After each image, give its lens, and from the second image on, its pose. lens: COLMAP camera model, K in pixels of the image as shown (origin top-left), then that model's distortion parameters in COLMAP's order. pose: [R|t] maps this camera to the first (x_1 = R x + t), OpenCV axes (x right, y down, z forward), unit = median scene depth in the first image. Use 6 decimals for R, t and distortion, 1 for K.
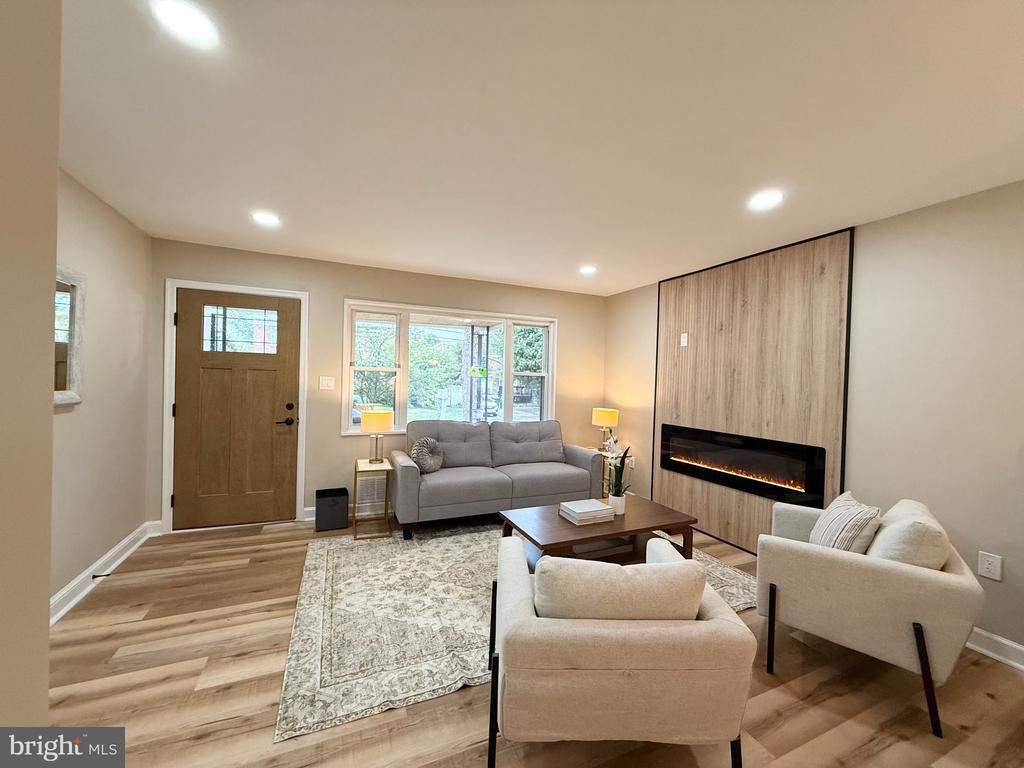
lens RADIAL K [[408.5, 0, 510.5], [0, 408.5, 383.5], [0, 0, 1]] dist [0.000447, -0.000101]
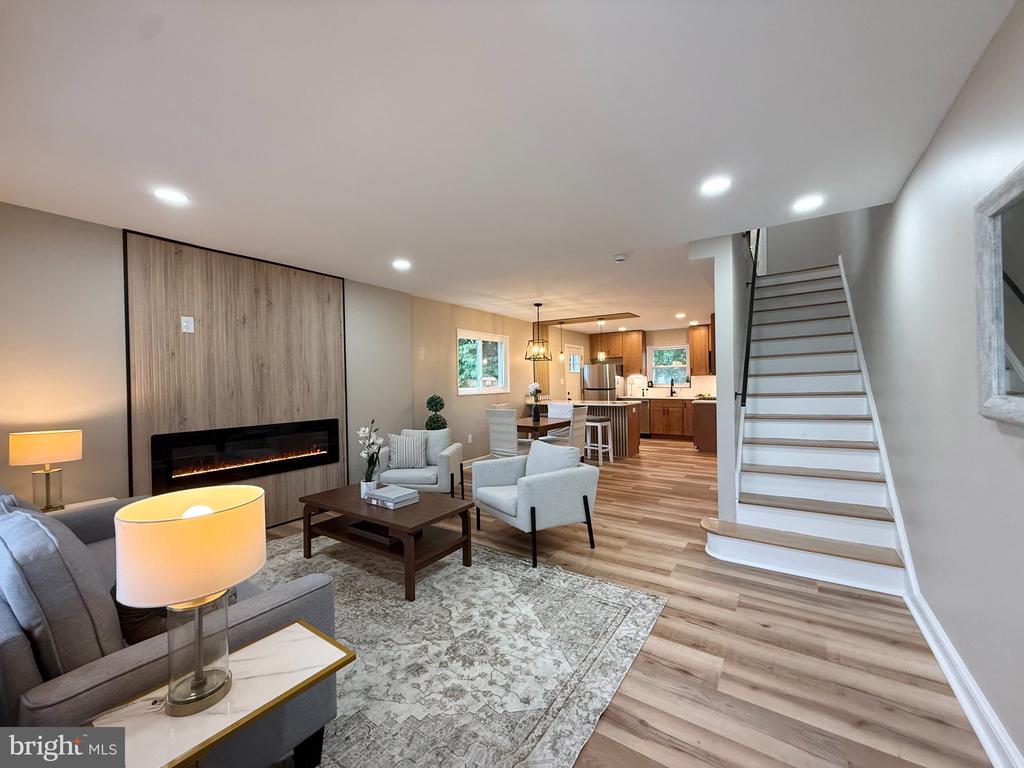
lens RADIAL K [[408.5, 0, 509.9], [0, 408.5, 383.6], [0, 0, 1]] dist [0.000447, -0.000101]
pose [[-0.531191, -0.024449, 0.846899, -0.730448], [0.009234, 0.999357, 0.034642, -0.014734], [-0.847202, 0.026221, -0.530623, 1.084590]]
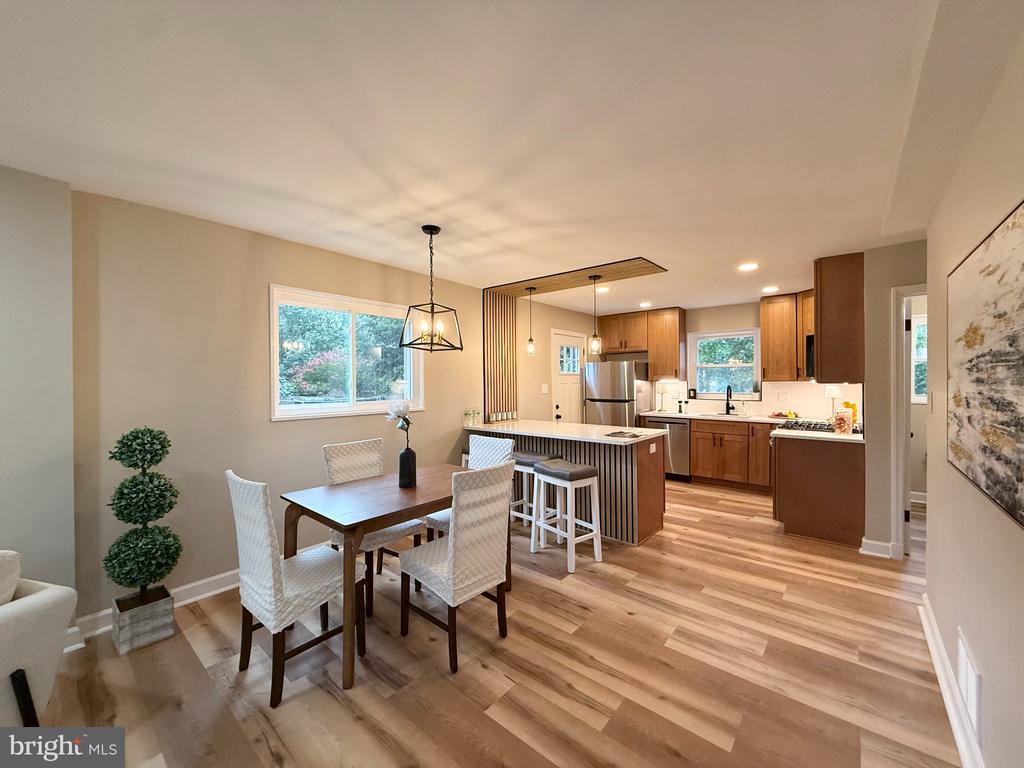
lens RADIAL K [[408.5, 0, 510.3], [0, 408.5, 384.5], [0, 0, 1]] dist [0.000447, -0.000101]
pose [[-0.436821, -0.031727, 0.898989, -0.087052], [0.002790, 0.999325, 0.036623, -0.011664], [-0.899544, 0.018506, -0.436438, 0.226965]]
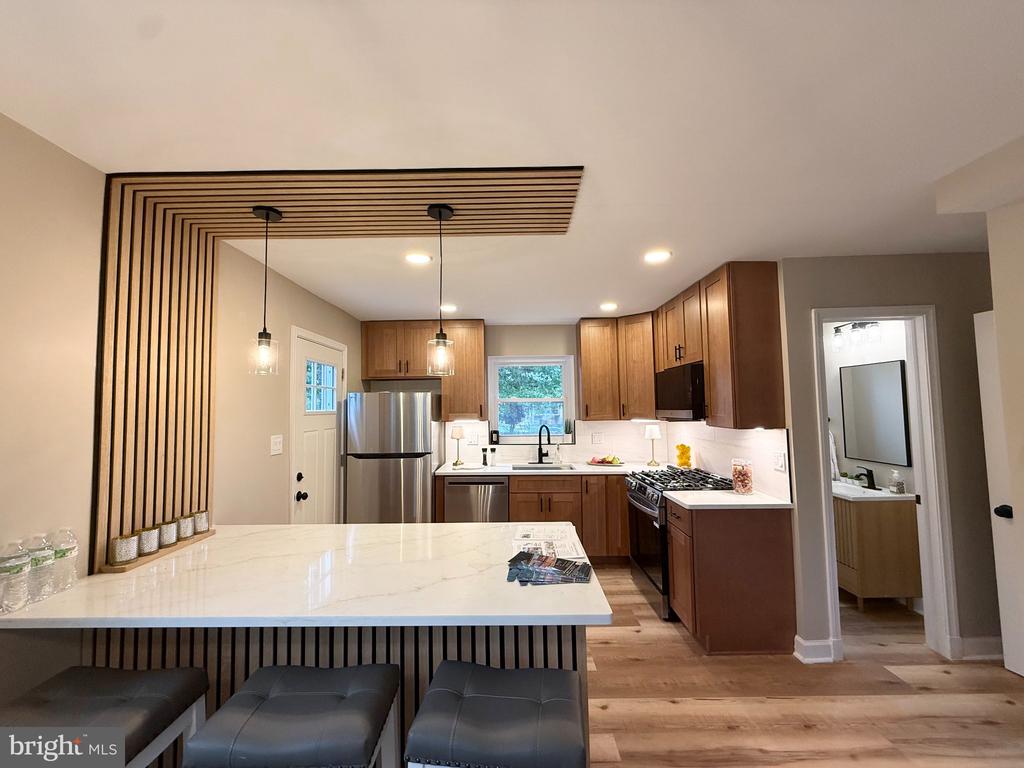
lens RADIAL K [[408.5, 0, 510.7], [0, 408.5, 384.1], [0, 0, 1]] dist [0.000447, -0.000101]
pose [[-0.912839, 0.009953, 0.408198, 0.595051], [-0.007488, 0.999127, -0.041107, -0.023814], [-0.408250, -0.040581, -0.911968, -0.072084]]
